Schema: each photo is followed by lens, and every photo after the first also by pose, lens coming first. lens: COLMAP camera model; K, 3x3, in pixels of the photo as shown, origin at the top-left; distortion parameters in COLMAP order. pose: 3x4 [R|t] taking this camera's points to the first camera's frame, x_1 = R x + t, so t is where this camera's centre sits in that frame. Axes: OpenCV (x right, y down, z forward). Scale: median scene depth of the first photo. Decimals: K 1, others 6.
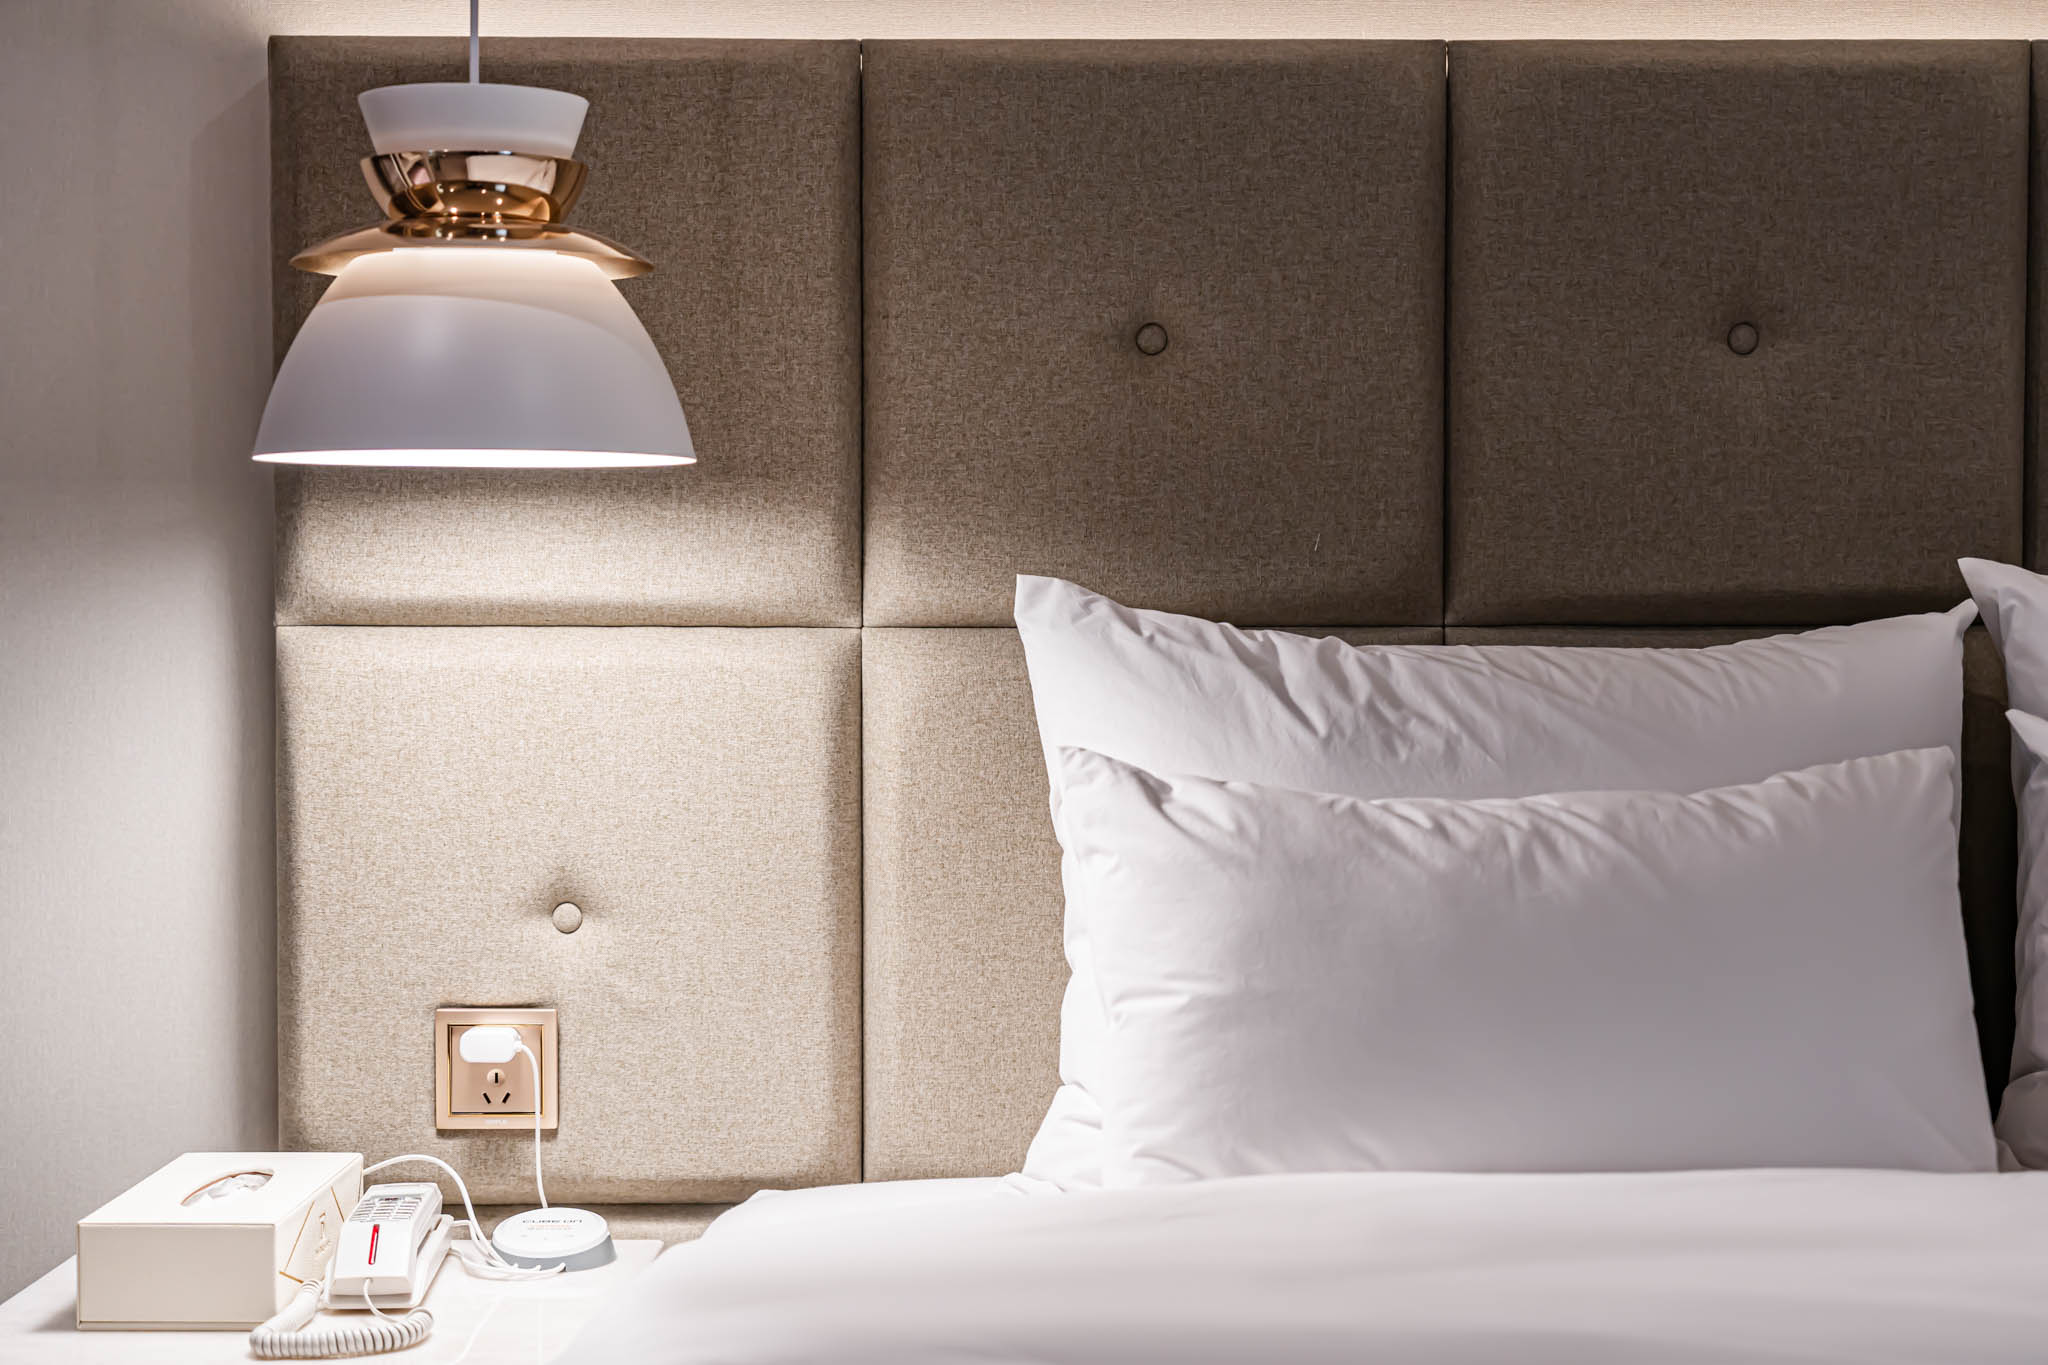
lens RADIAL K [[3210.7, 0, 1023.9], [0, 3210.7, 700.5], [0, 0, 1]] dist [0.028418, 0.000000]
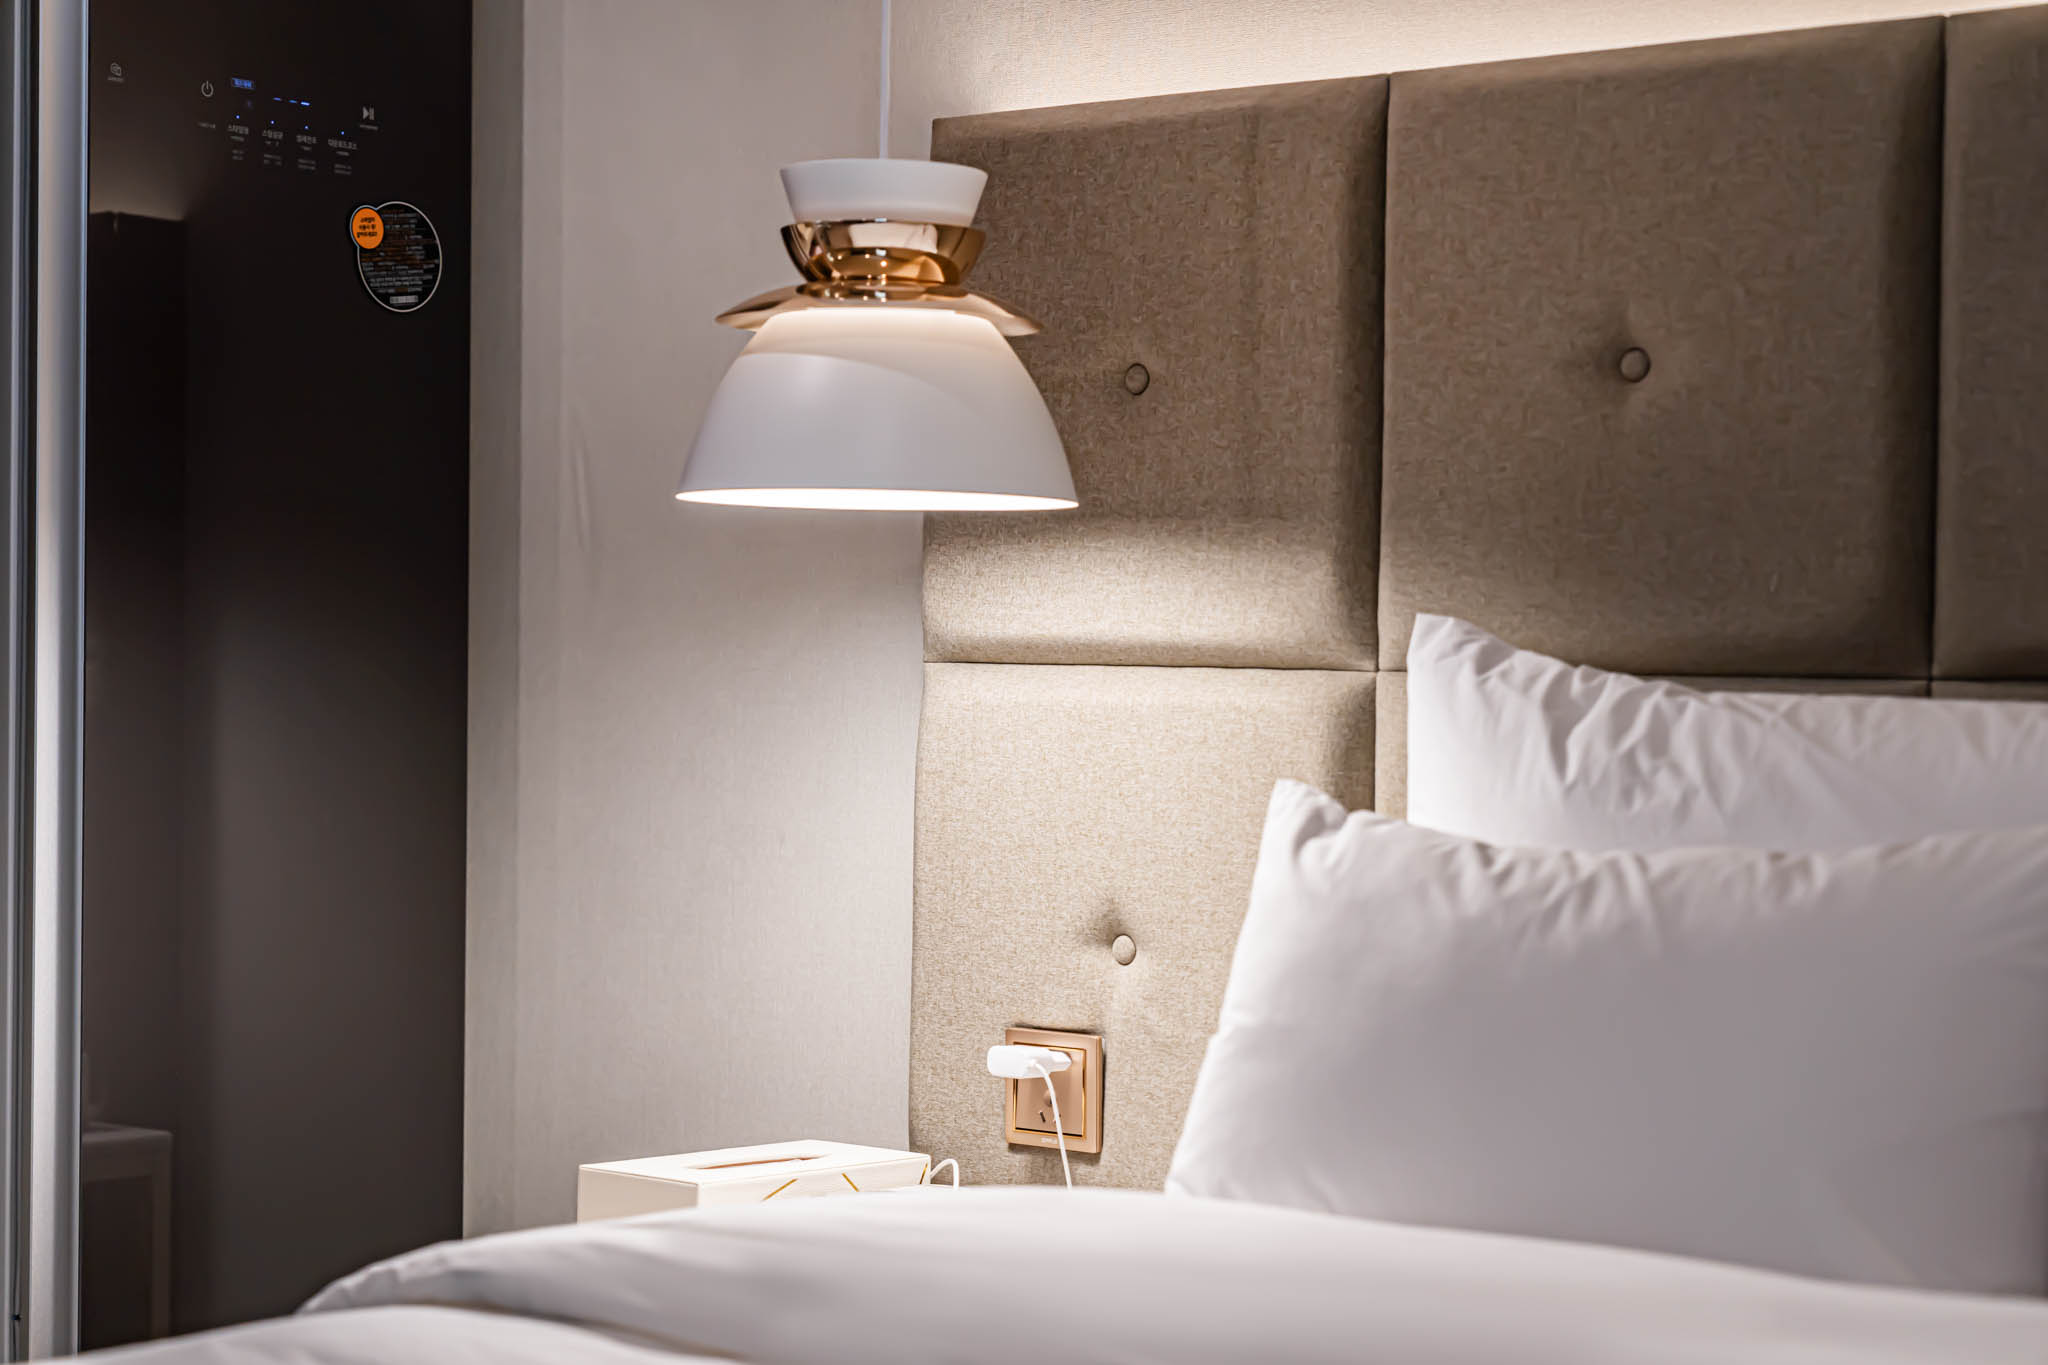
lens RADIAL K [[4003.1, 0, 1024.7], [0, 4003.1, 678.0], [0, 0, 1]] dist [0.021440, 0.000000]
pose [[0.745013, 0.013764, -0.666908, 0.690842], [-0.043638, 0.998651, -0.028138, 0.018518], [0.665621, 0.050066, 0.744609, 0.023835]]
